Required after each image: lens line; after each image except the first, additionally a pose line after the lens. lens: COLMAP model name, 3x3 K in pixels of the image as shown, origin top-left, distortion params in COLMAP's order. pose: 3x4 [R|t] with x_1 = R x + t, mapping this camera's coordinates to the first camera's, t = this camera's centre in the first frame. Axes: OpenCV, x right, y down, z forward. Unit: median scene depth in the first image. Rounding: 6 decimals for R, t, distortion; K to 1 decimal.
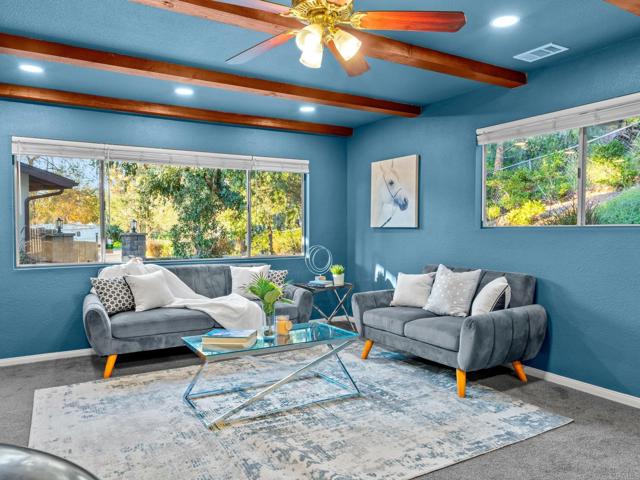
lens RADIAL K [[475.9, 0, 319.6], [0, 475.9, 238.7], [0, 0, 1]] dist [-0.001269, 0.002325]
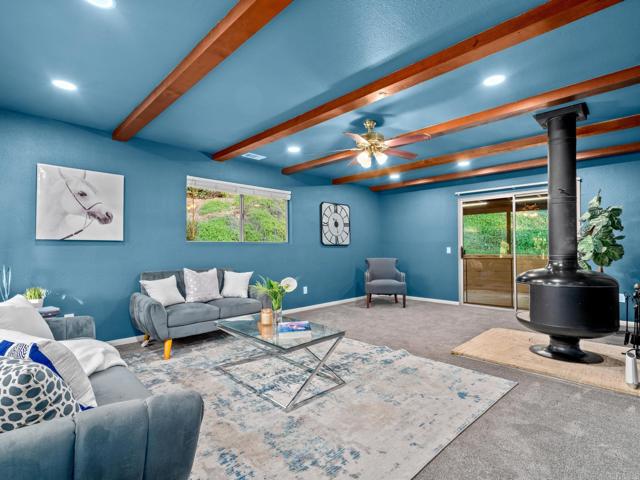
lens RADIAL K [[325.1, 0, 319.4], [0, 325.1, 243.5], [0, 0, 1]] dist [-0.001025, 0.001602]
pose [[-0.248979, 0.017683, 0.968347, -0.656440], [0.022616, 0.999667, -0.012440, 0.002426], [-0.968245, 0.018803, -0.249296, 0.757277]]
